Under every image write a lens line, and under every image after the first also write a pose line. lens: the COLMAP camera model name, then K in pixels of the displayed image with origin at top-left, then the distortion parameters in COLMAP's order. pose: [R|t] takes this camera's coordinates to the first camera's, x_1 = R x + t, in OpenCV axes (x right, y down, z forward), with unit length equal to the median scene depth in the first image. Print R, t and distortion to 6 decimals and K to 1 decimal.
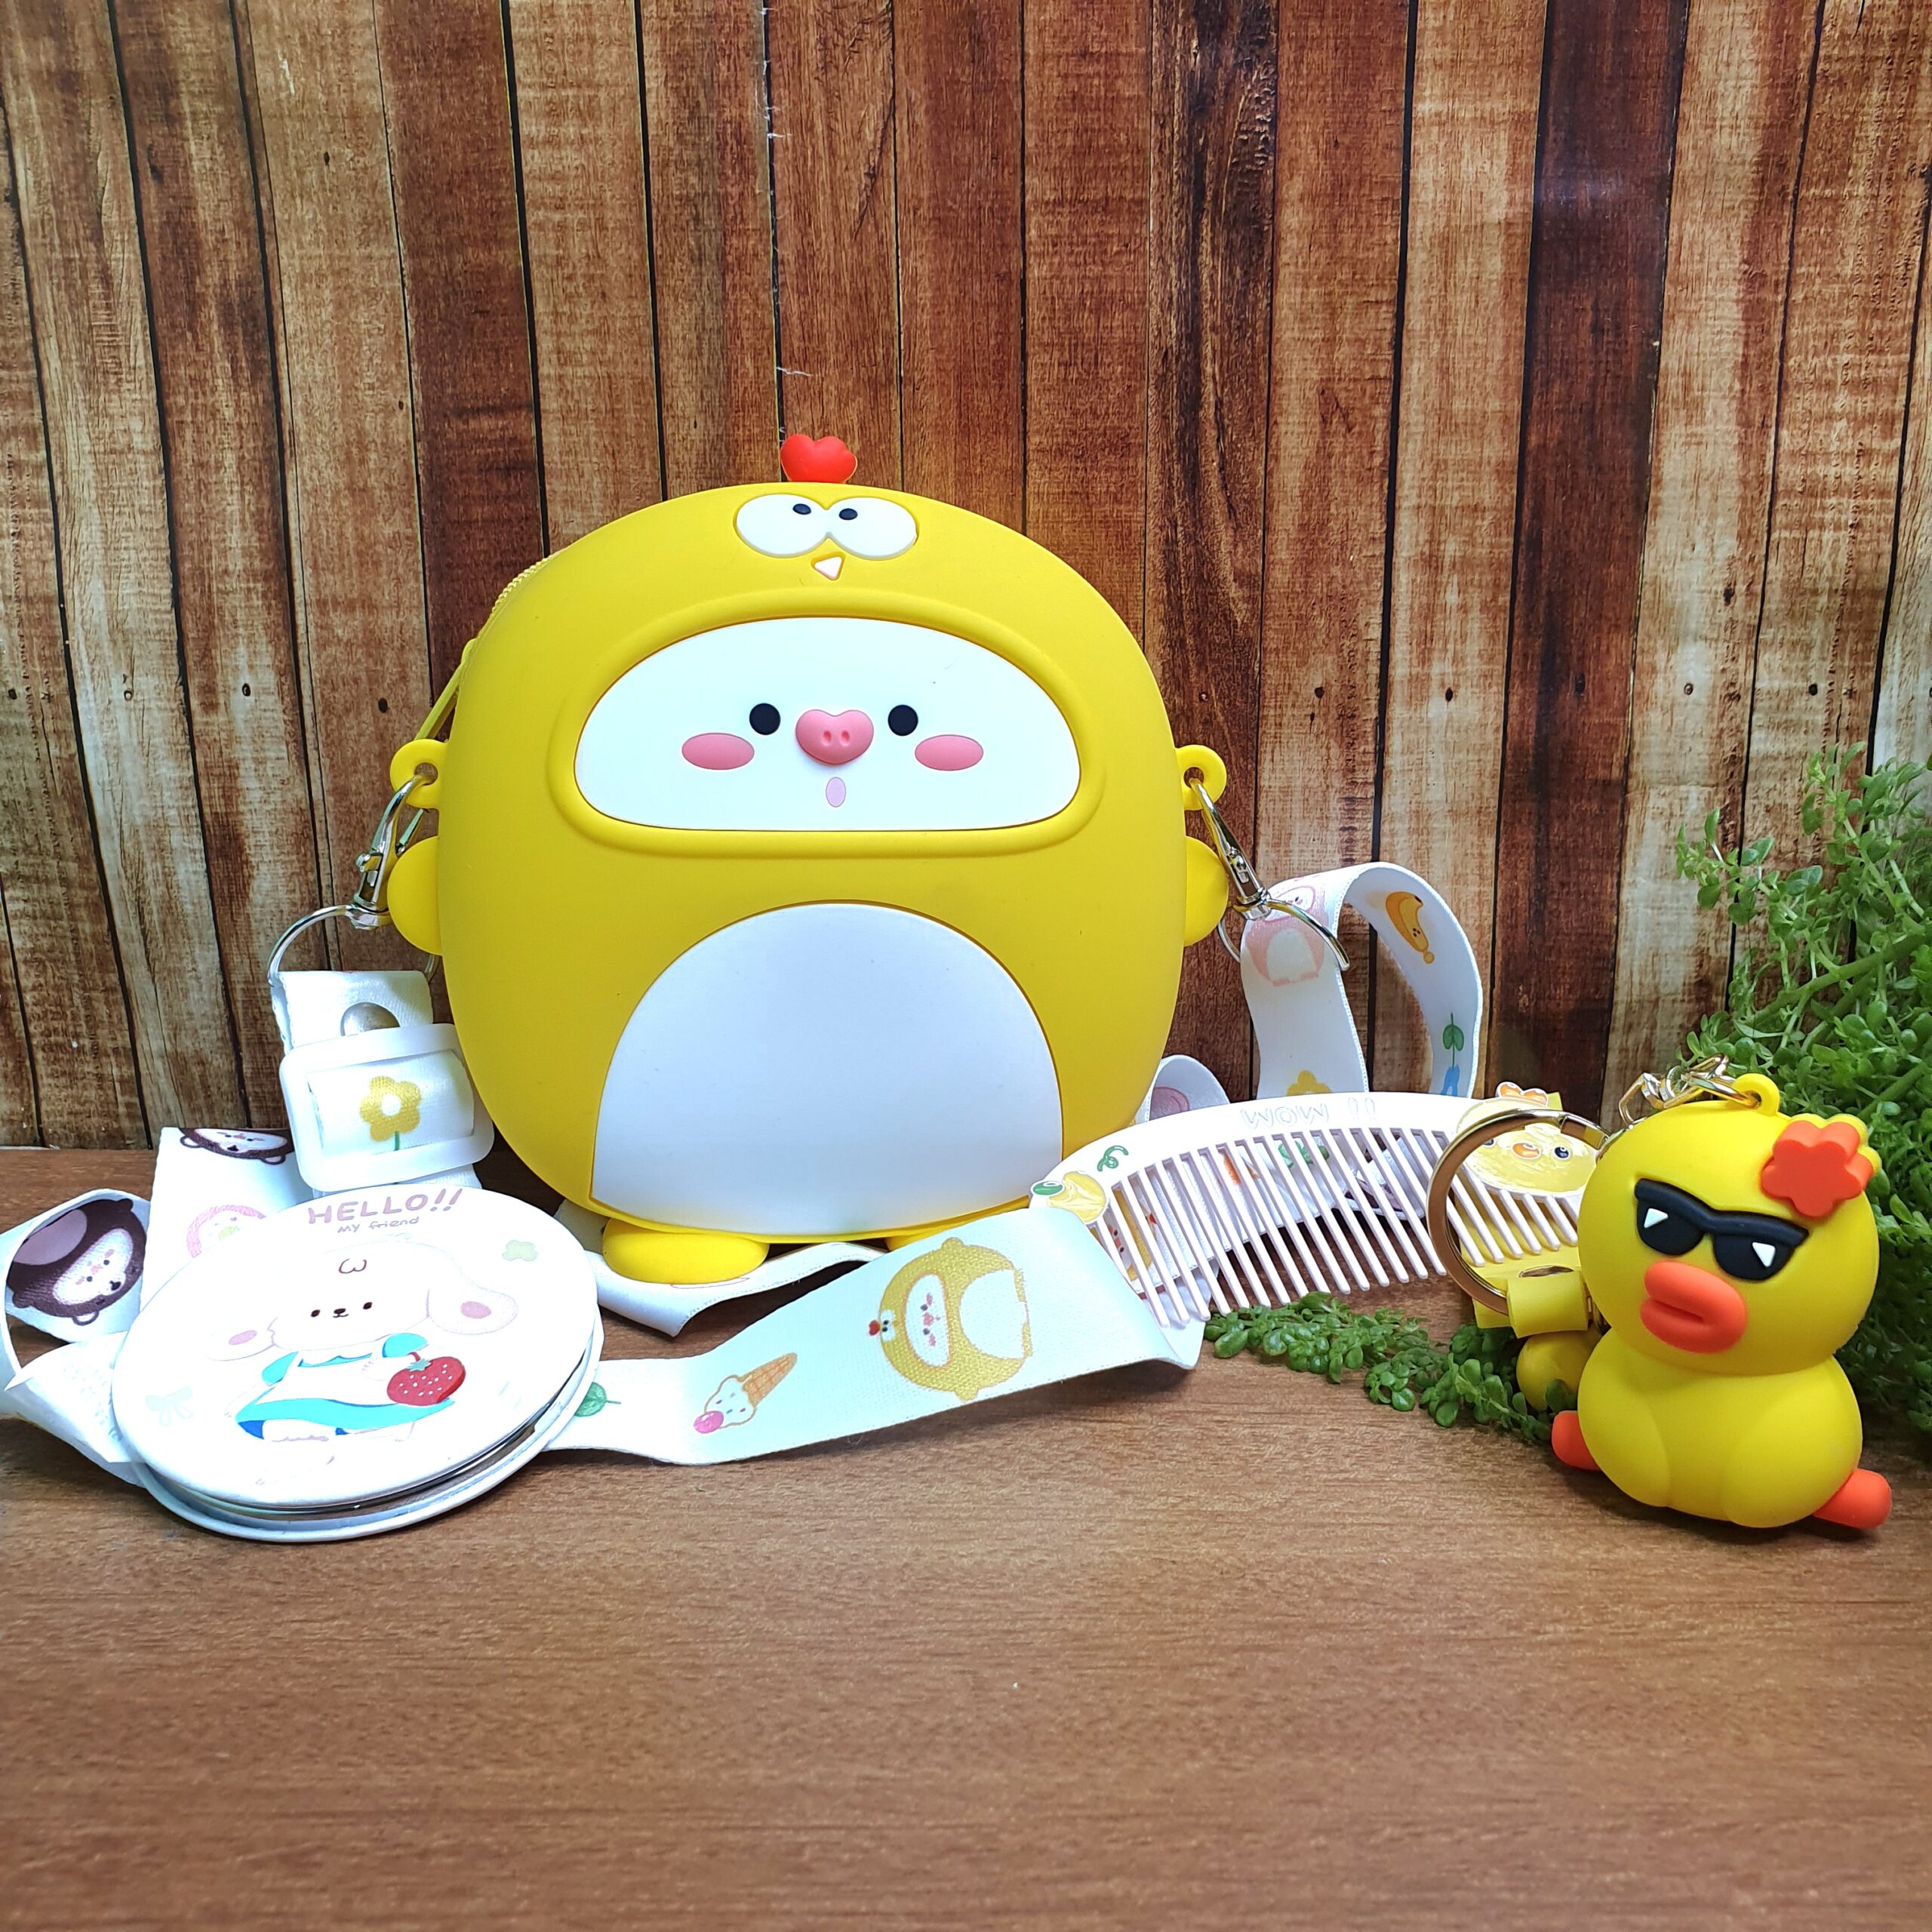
lens RADIAL K [[1989.6, 0, 986.2], [0, 1989.6, 961.8], [0, 0, 1]] dist [-0.031710, 0.023001]
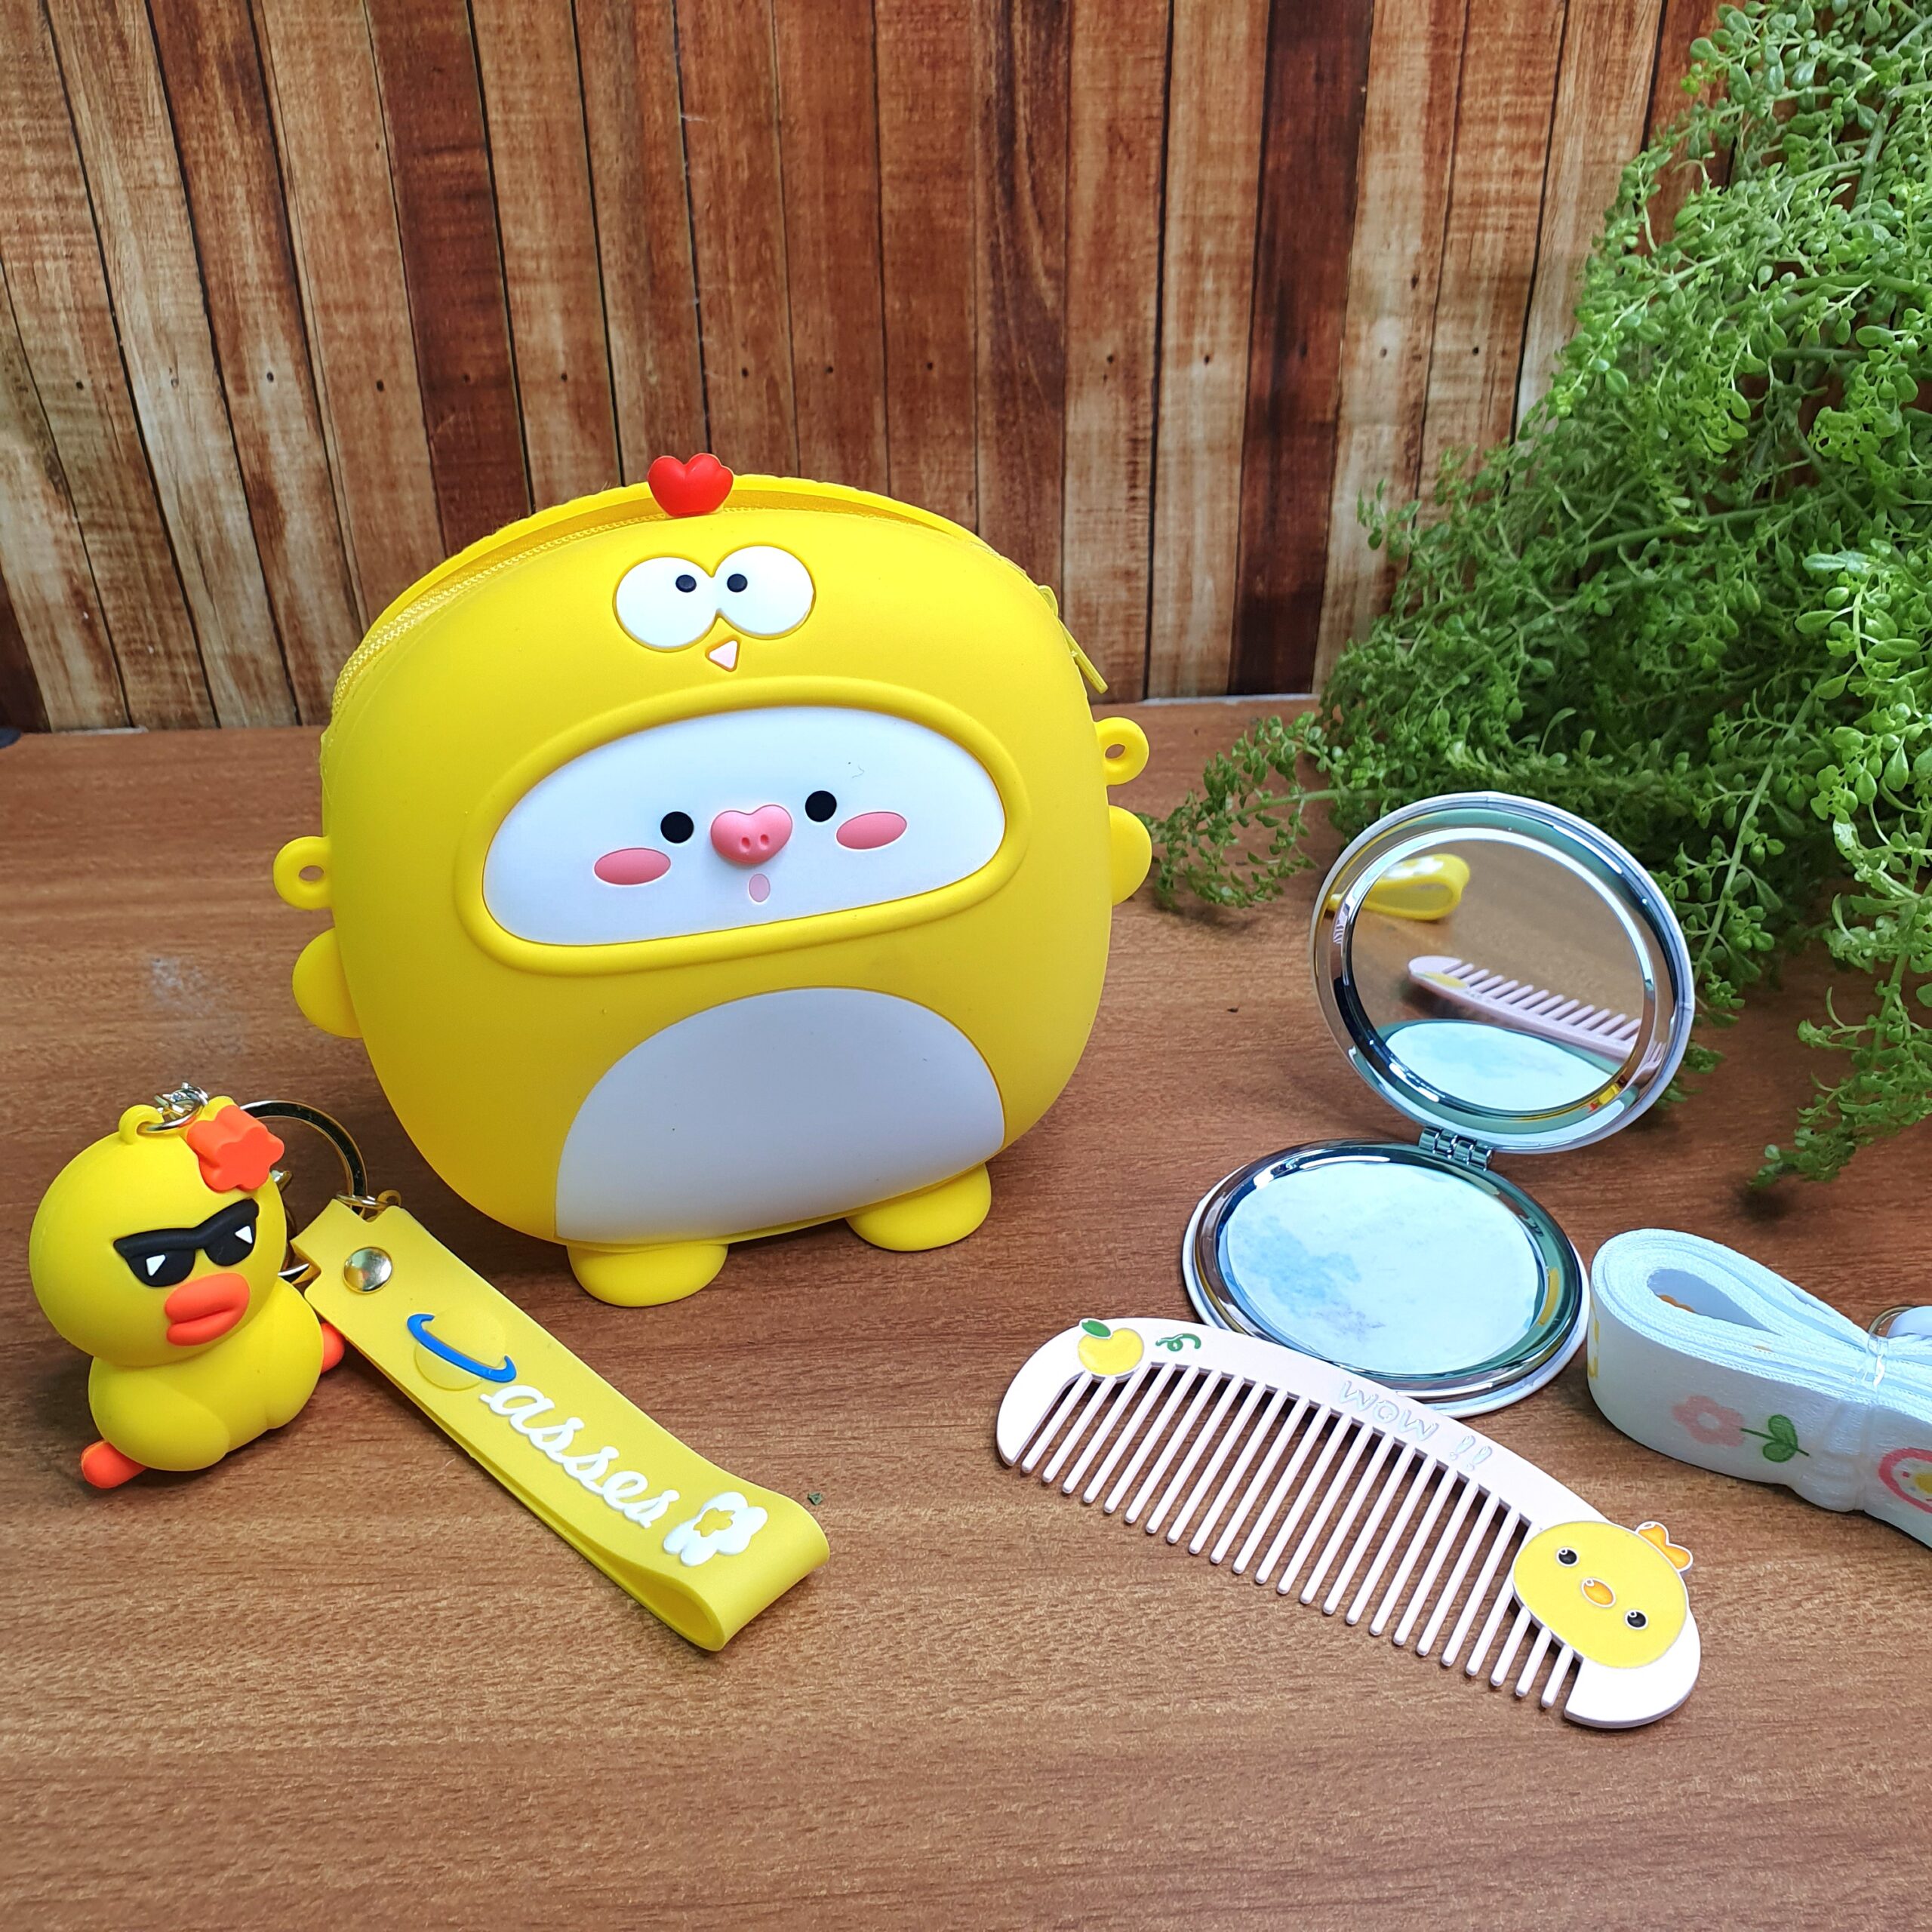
lens RADIAL K [[2041.8, 0, 966.1], [0, 2041.8, 919.8], [0, 0, 1]] dist [-0.055195, 0.057871]
pose [[0.996132, -0.047247, 0.074083, -0.044158], [0.024151, 0.957880, 0.286151, -0.171463], [-0.084482, -0.283255, 0.955316, -0.389098]]
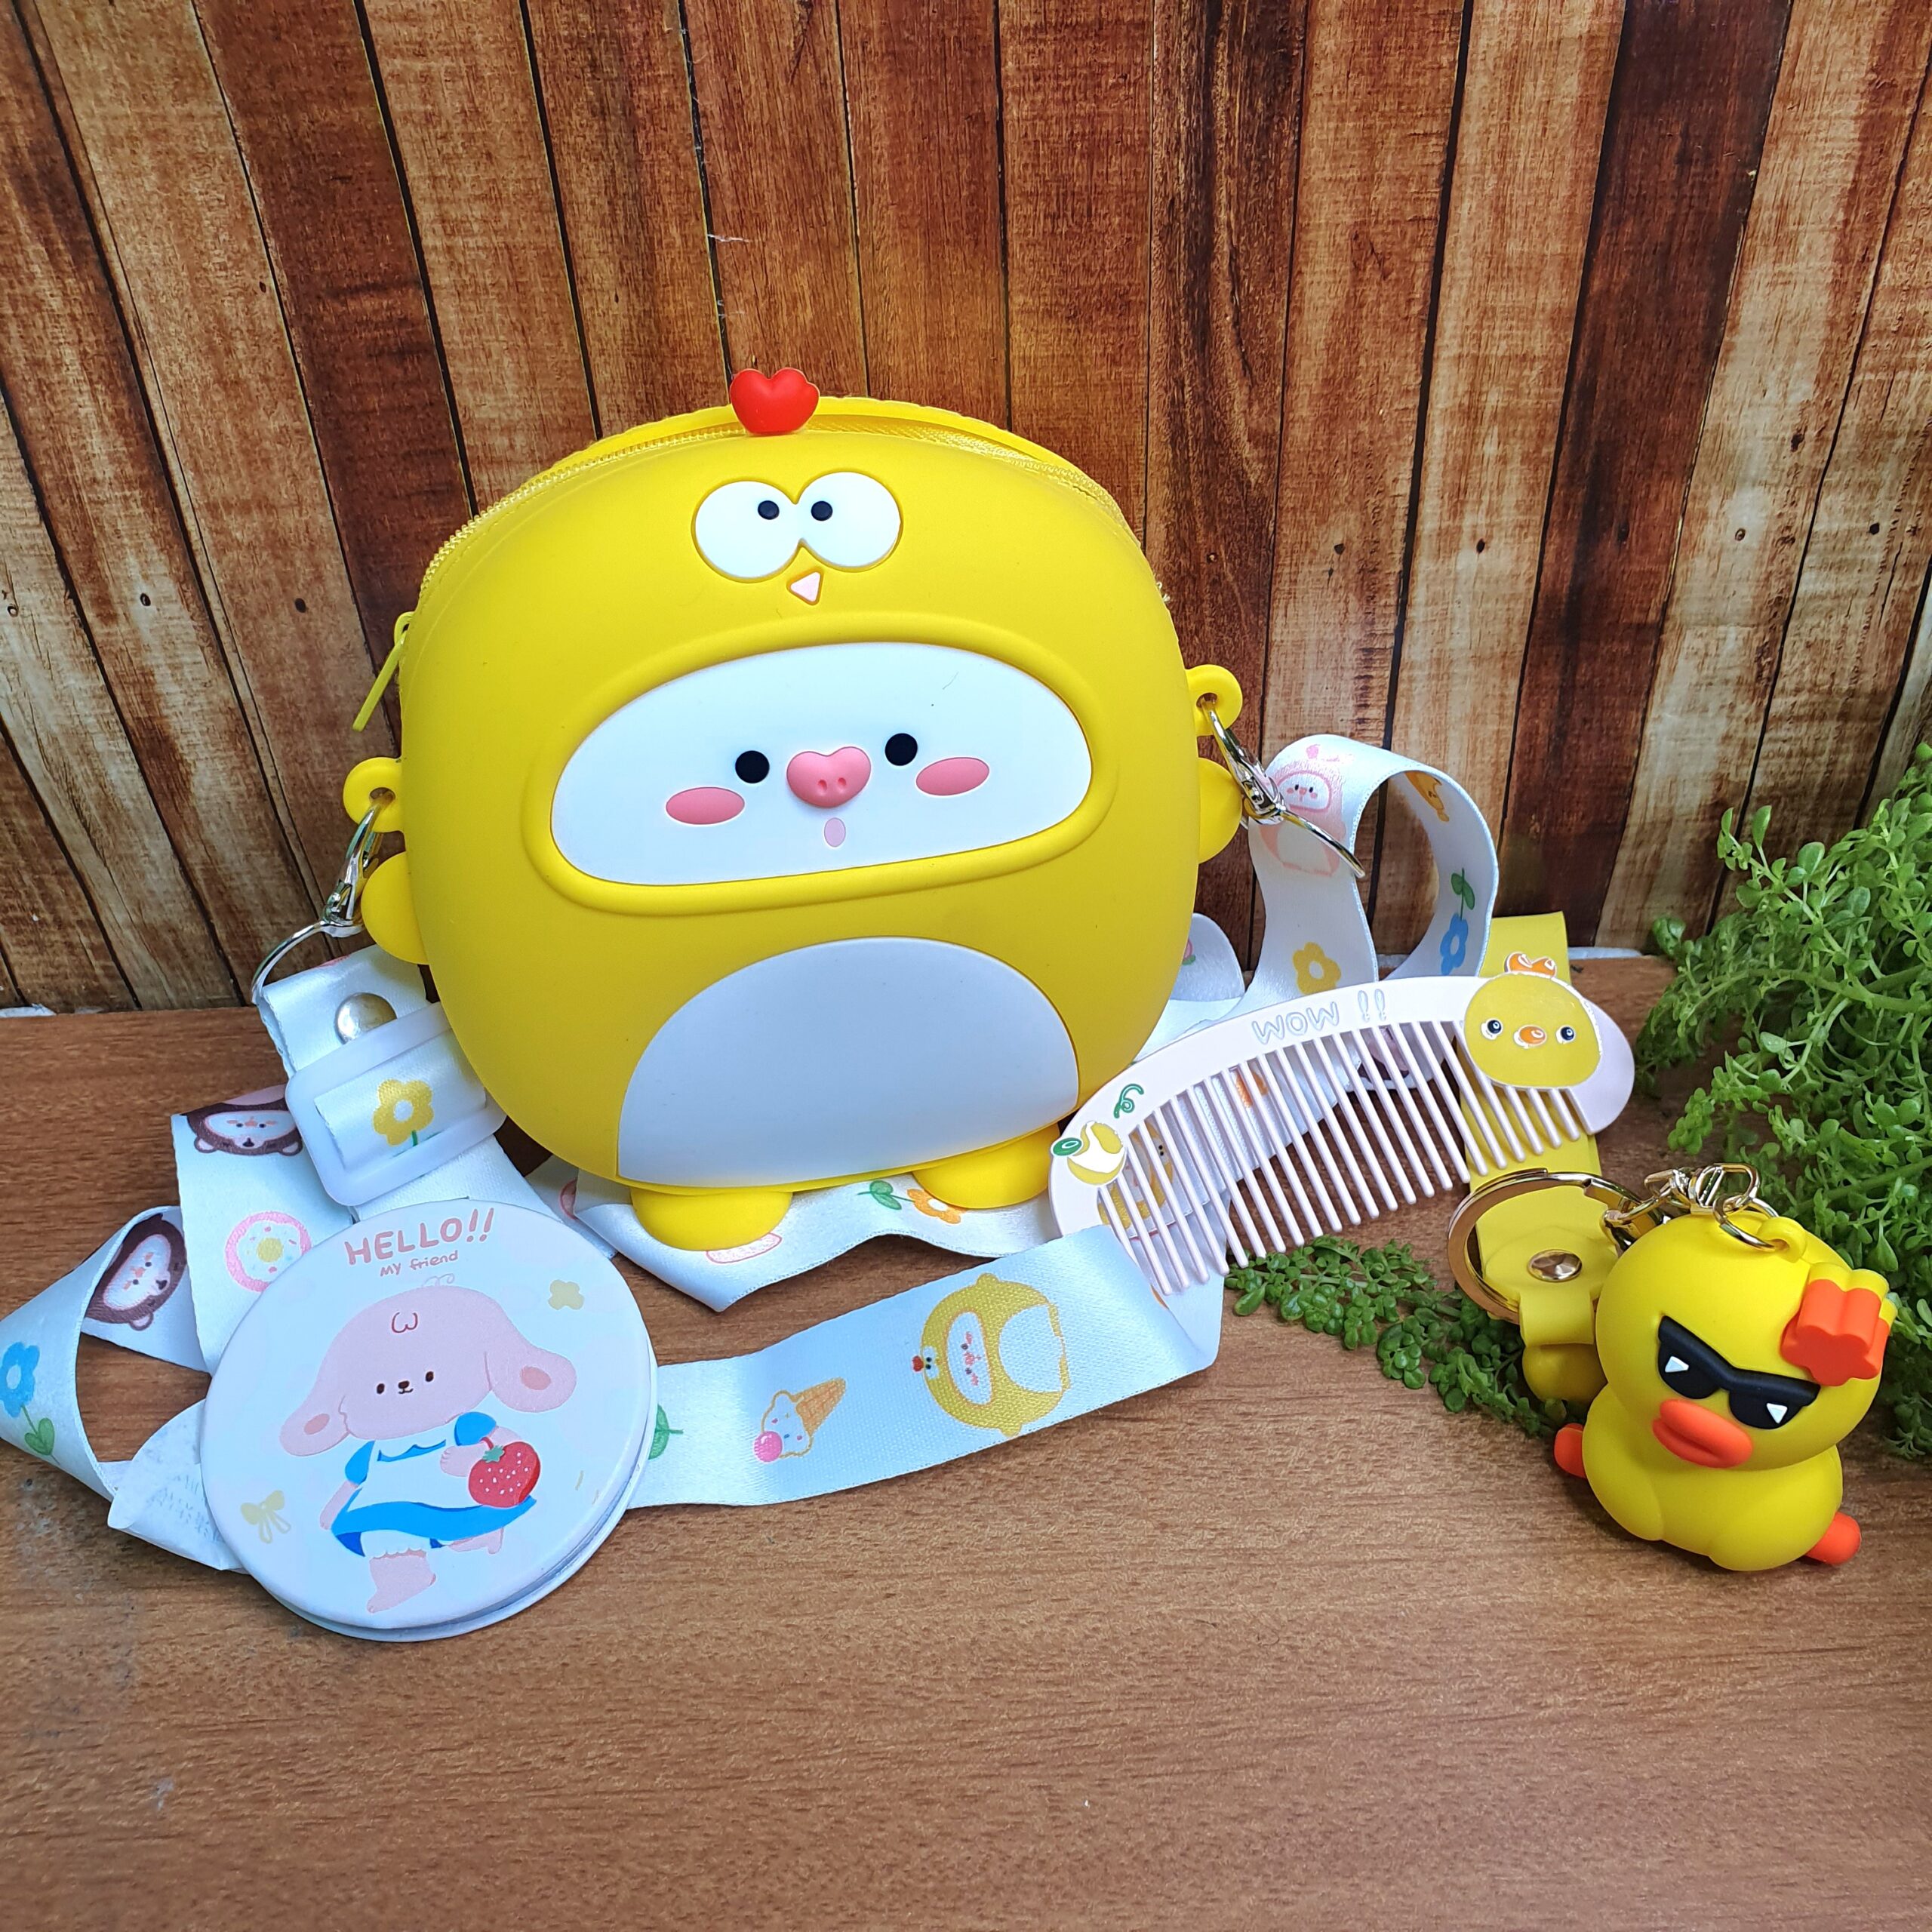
lens RADIAL K [[2011.9, 0, 975.9], [0, 2011.9, 910.9], [0, 0, 1]] dist [-0.089510, 0.156343]
pose [[0.997932, -0.059776, 0.023627, -0.029629], [0.044706, 0.909604, 0.413064, -0.378979], [-0.046183, -0.411154, 0.910395, 0.110917]]
